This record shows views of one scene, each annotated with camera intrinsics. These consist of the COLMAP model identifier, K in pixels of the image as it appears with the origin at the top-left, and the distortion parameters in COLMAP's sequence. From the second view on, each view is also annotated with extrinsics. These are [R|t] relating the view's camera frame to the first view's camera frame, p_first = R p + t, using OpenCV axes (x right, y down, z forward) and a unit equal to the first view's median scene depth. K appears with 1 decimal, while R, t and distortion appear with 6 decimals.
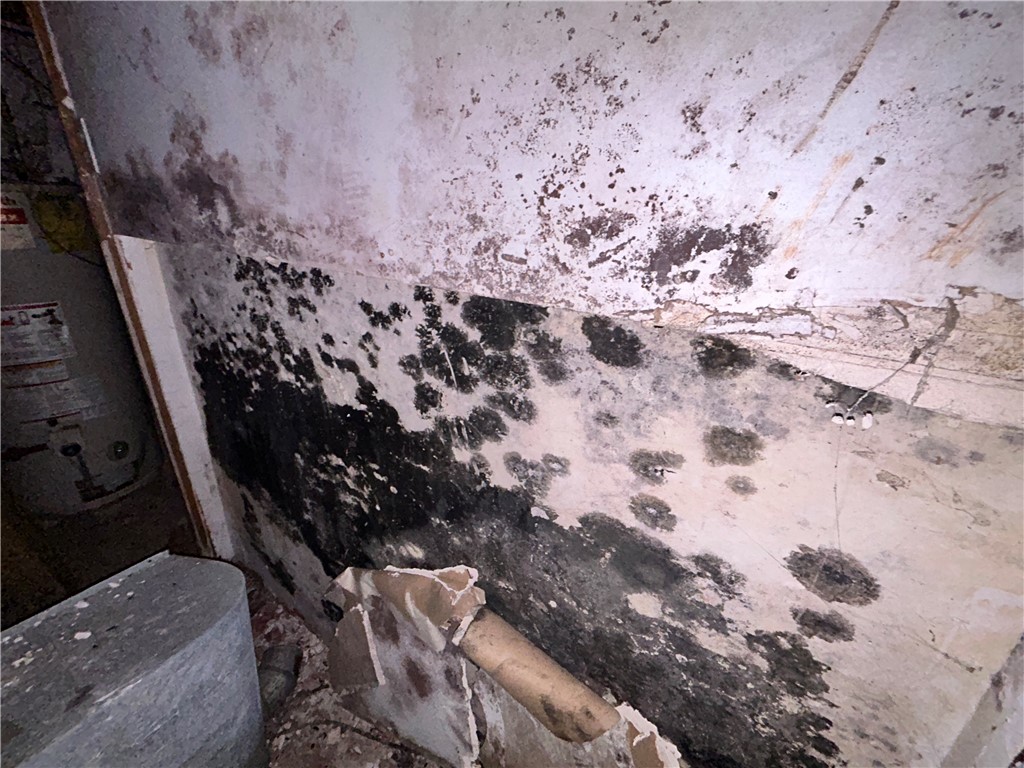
lens RADIAL K [[453.0, 0, 510.9], [0, 453.0, 382.7], [0, 0, 1]] dist [-0.001894, 0.000382]
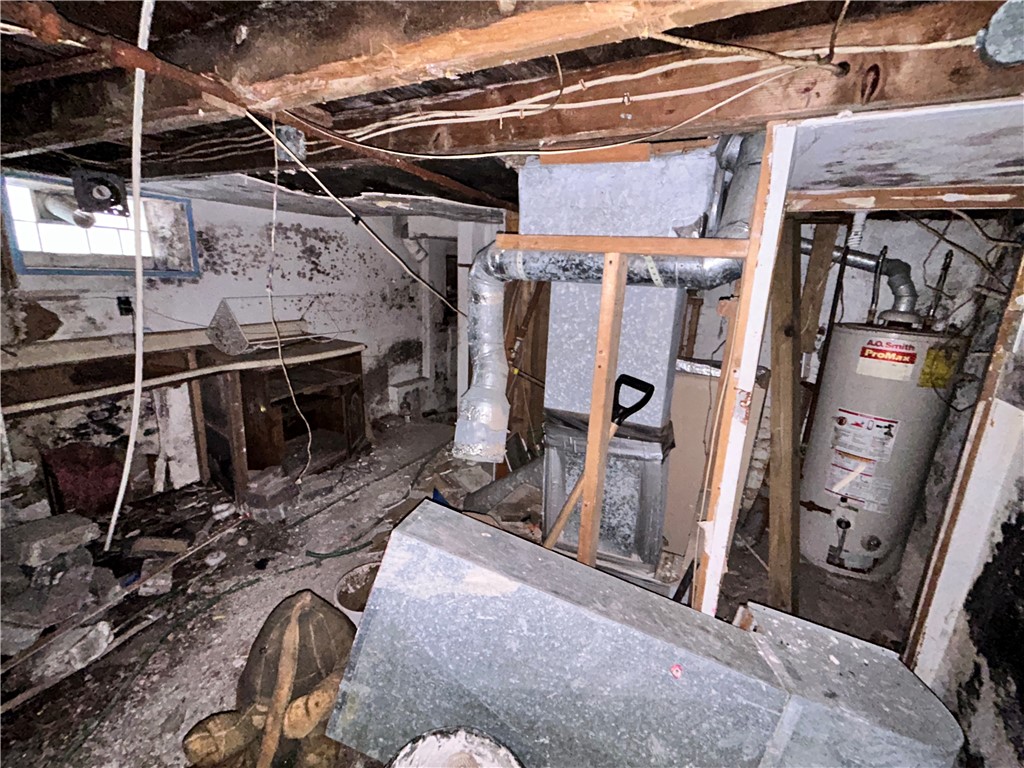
lens RADIAL K [[453.0, 0, 510.4], [0, 453.0, 379.2], [0, 0, 1]] dist [-0.001894, 0.000382]
pose [[0.128332, 0.228366, -0.965080, 0.060175], [-0.427553, 0.890788, 0.153933, -0.012336], [0.894835, 0.392868, 0.211955, -0.305579]]
